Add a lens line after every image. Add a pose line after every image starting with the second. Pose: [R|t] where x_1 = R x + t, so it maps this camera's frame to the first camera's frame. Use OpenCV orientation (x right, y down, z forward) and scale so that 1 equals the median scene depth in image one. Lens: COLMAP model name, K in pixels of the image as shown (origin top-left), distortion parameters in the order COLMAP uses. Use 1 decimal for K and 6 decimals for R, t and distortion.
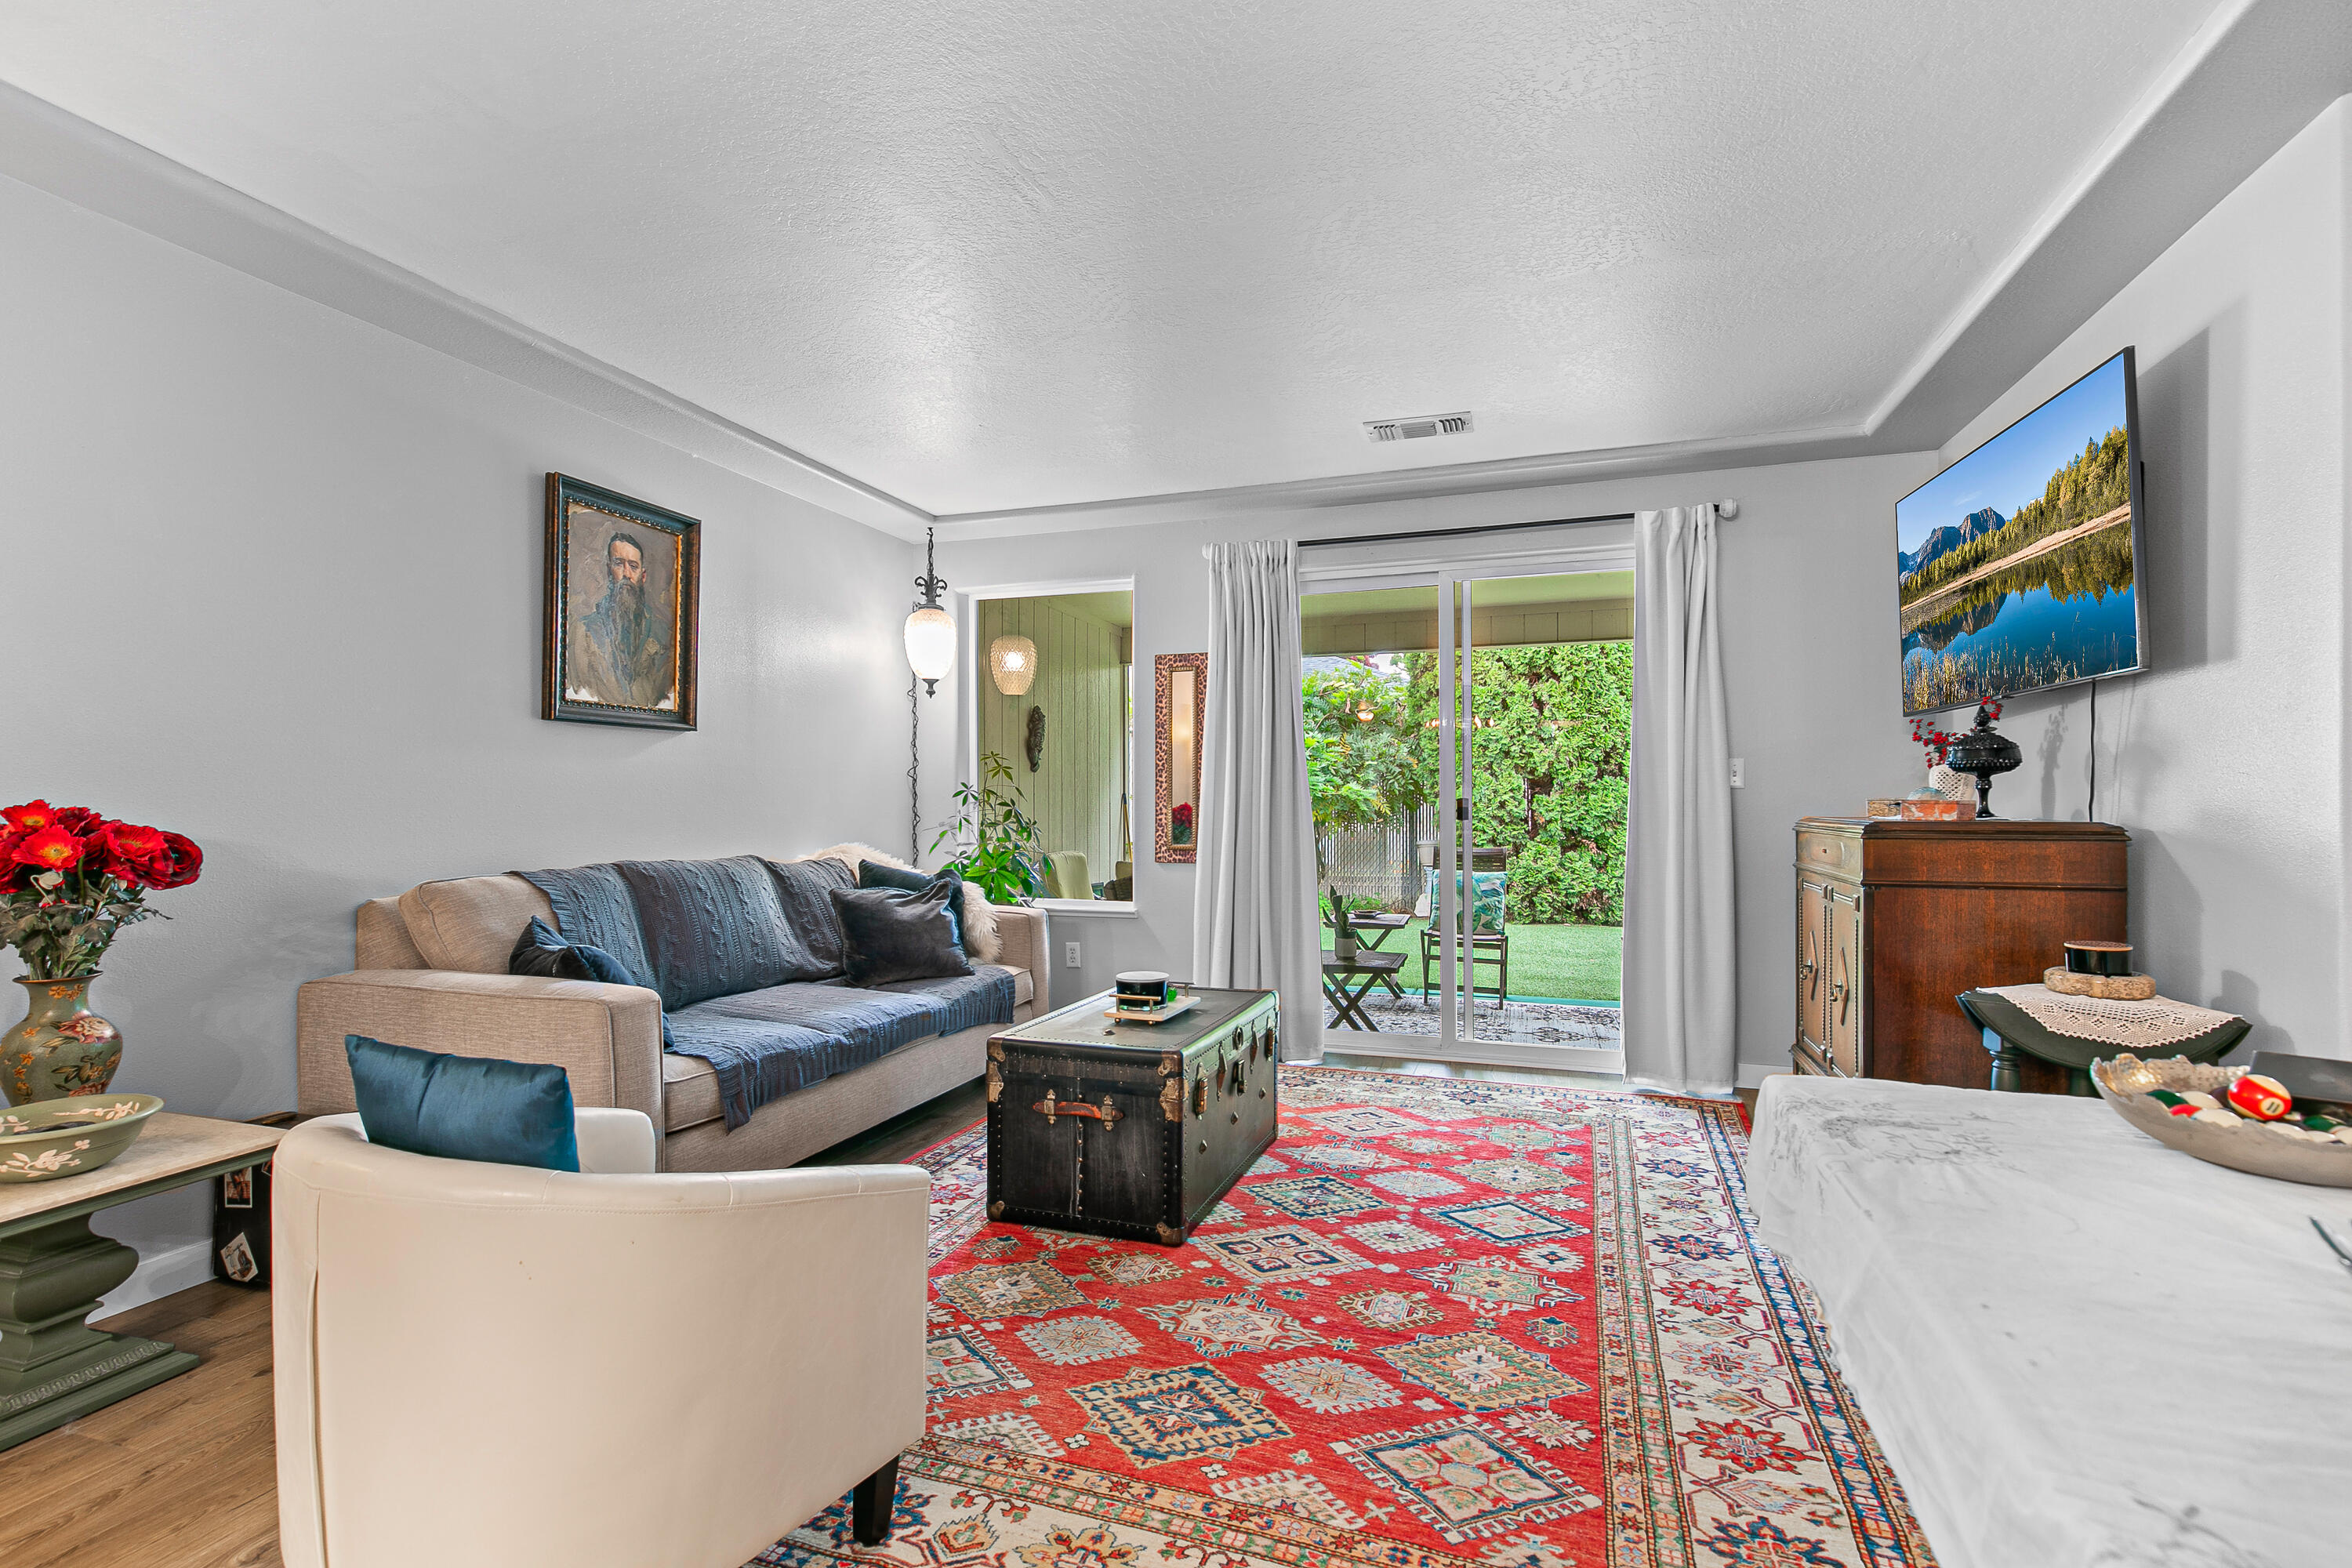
lens RADIAL K [[1106.1, 0, 1175.4], [0, 1106.1, 772.6], [0, 0, 1]] dist [0.017141, -0.001133]
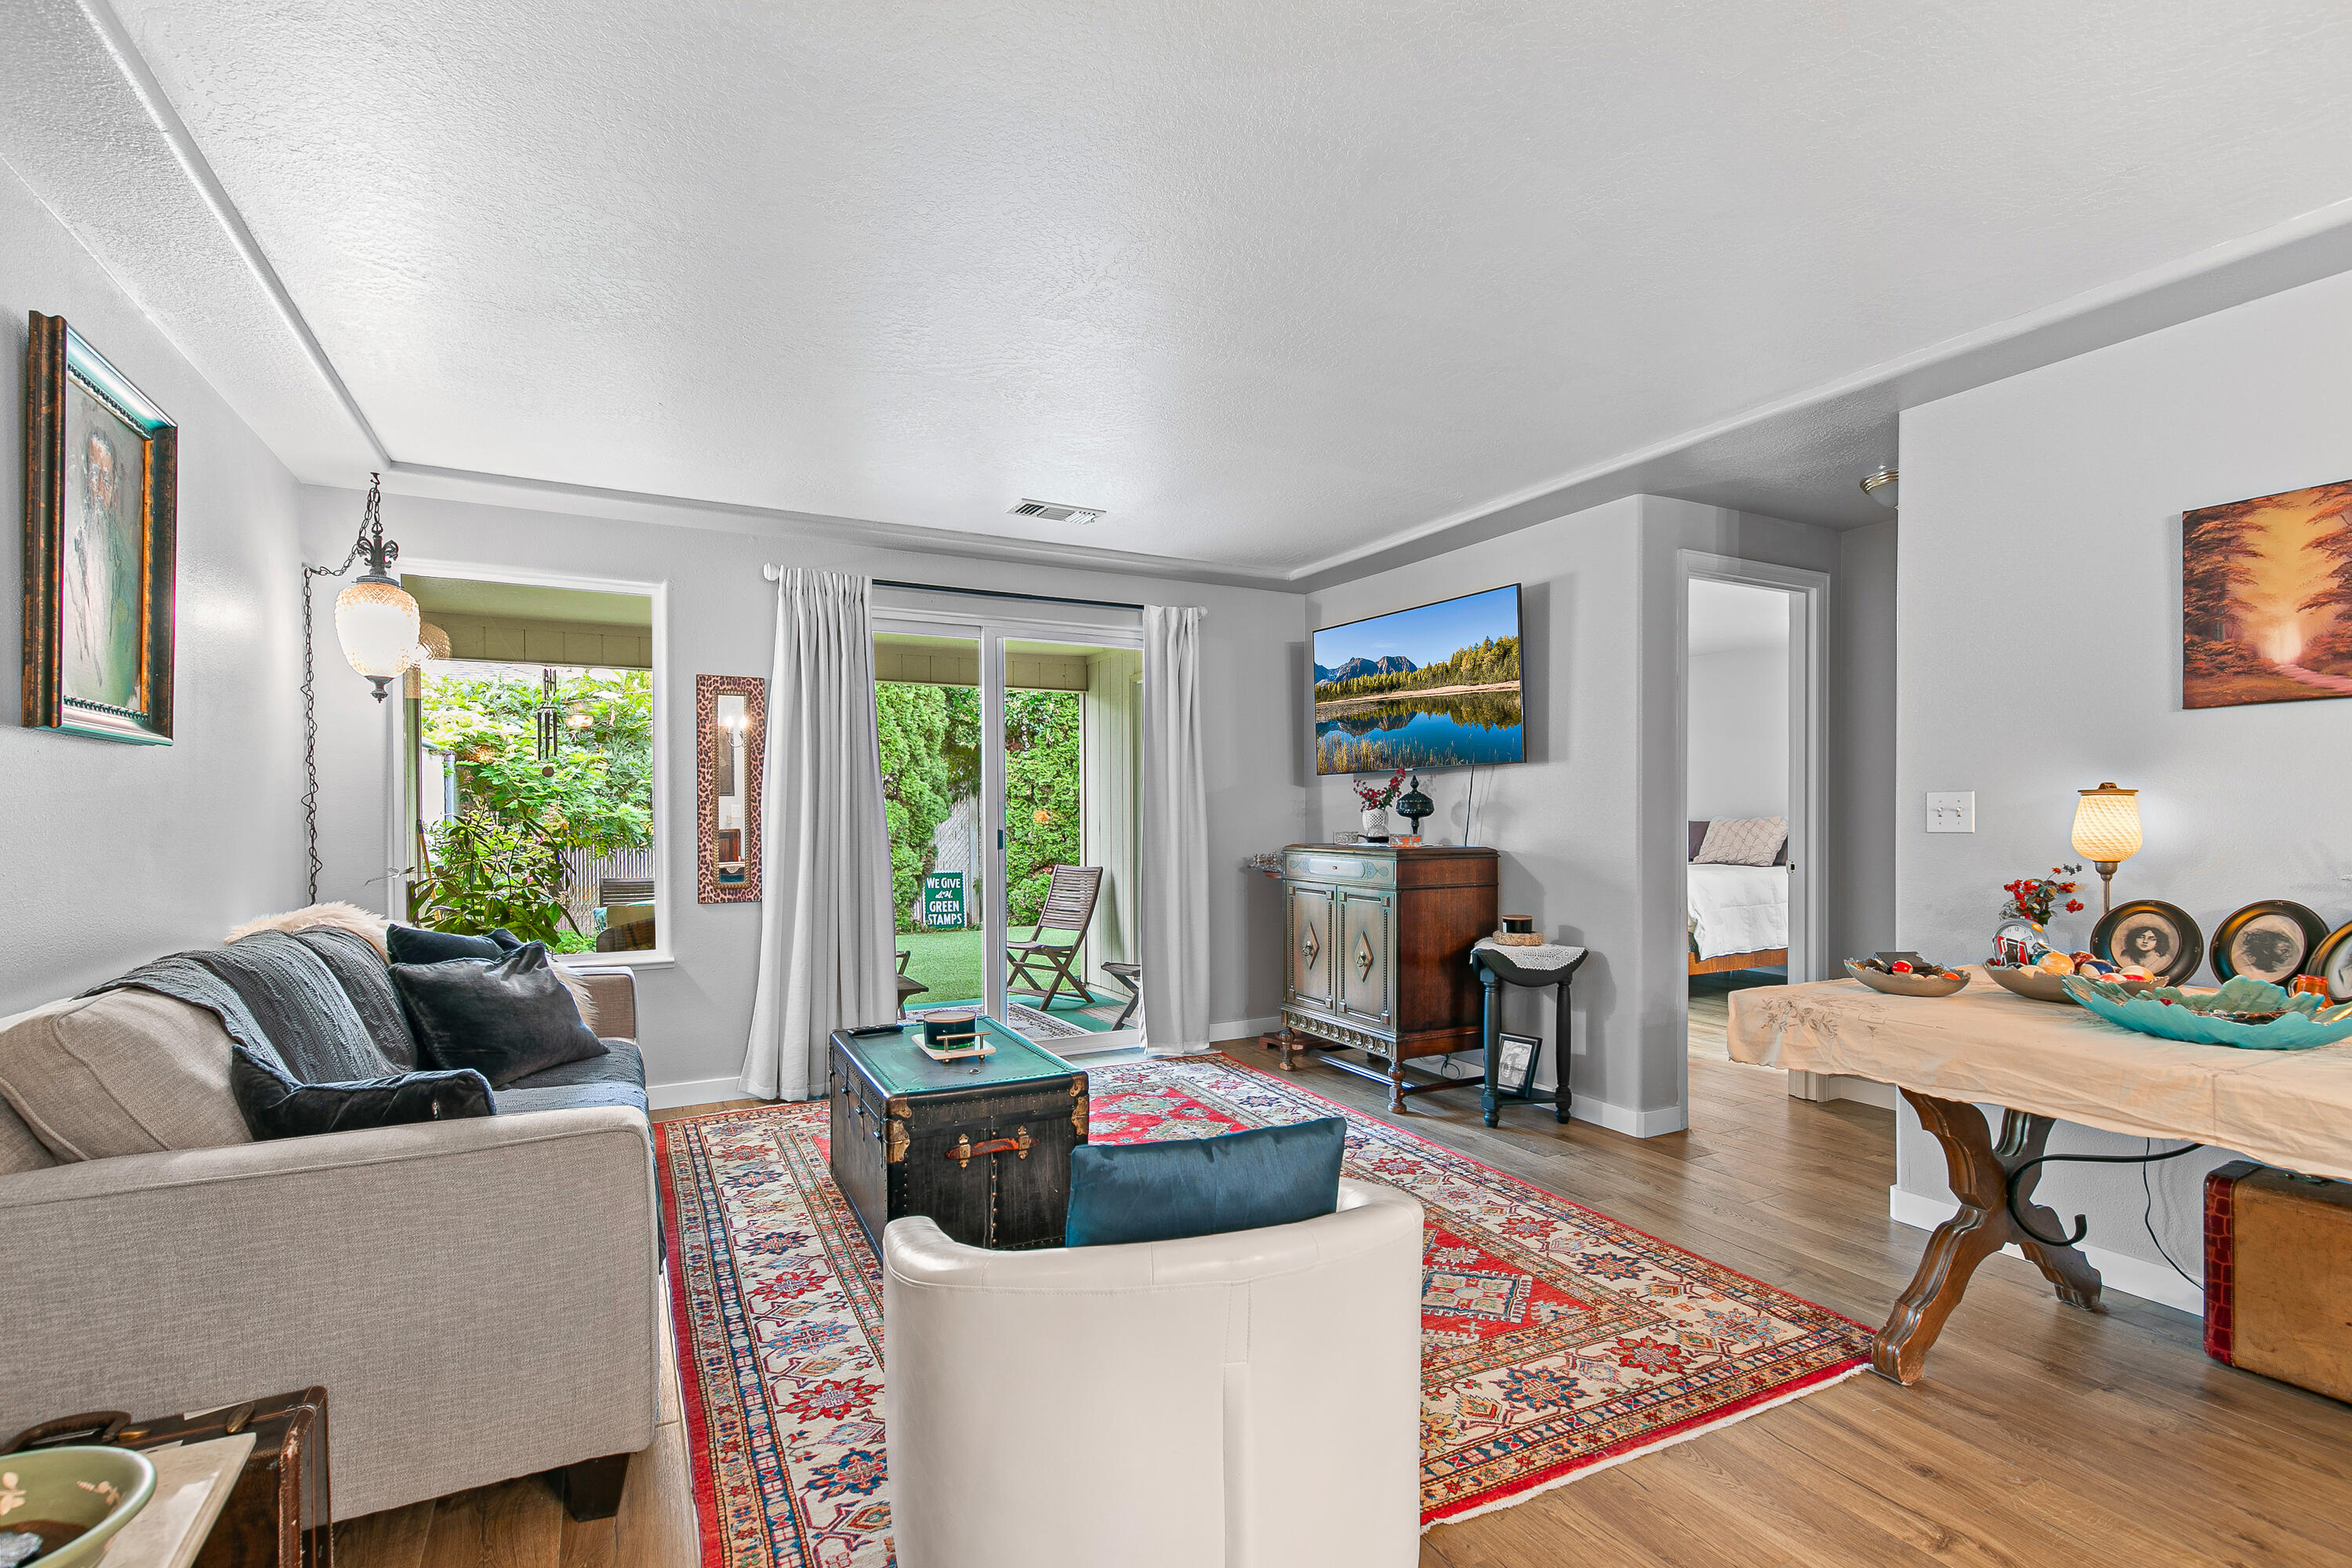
lens RADIAL K [[1084.9, 0, 1186.1], [0, 1084.9, 783.1], [0, 0, 1]] dist [0.013628, -0.000756]
pose [[0.679177, 0.019637, 0.733712, -0.609586], [-0.018696, 0.999781, -0.009451, -0.025069], [-0.733736, -0.007298, 0.679395, 0.152456]]
